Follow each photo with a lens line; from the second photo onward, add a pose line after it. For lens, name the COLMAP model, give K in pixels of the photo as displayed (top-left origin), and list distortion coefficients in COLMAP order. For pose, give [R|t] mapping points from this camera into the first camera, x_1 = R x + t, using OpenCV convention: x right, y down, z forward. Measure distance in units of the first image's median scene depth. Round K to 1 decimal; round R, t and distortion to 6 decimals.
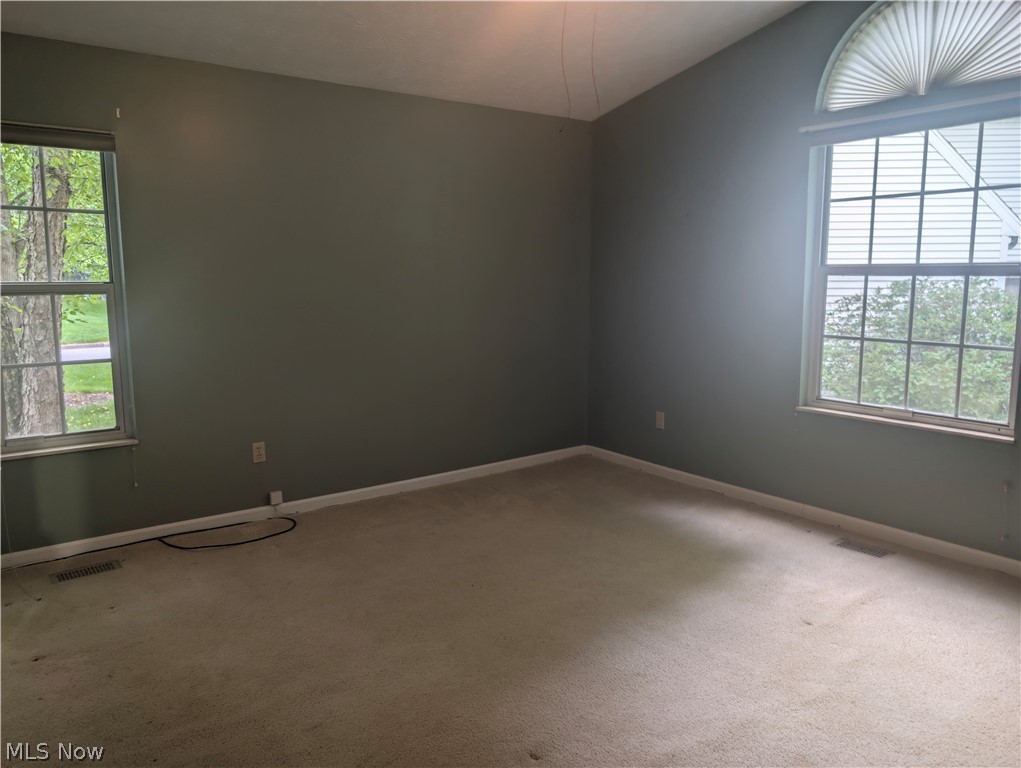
lens RADIAL K [[738.5, 0, 512.0], [0, 738.5, 379.4], [0, 0, 1]] dist [0.007598, -0.007080]
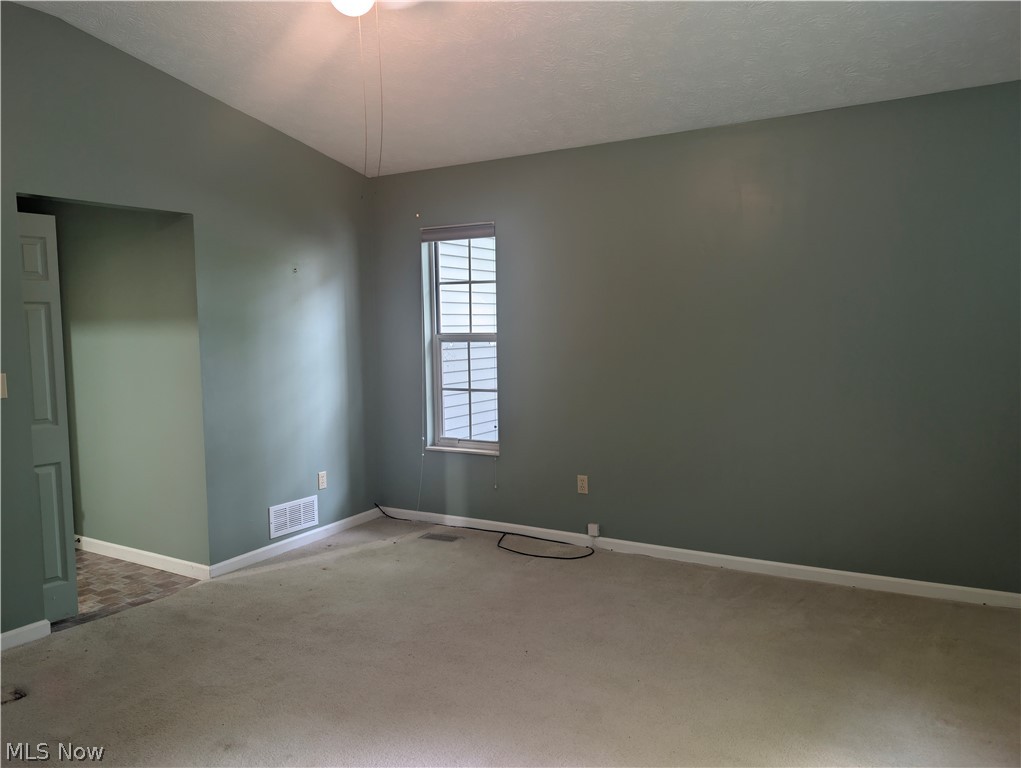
lens RADIAL K [[738.5, 0, 512.1], [0, 738.5, 383.2], [0, 0, 1]] dist [0.007598, -0.007080]
pose [[0.389382, 0.071116, -0.918327, 0.660957], [-0.109460, 0.993522, 0.030526, -0.079030], [0.914549, 0.088633, 0.394644, 0.477580]]
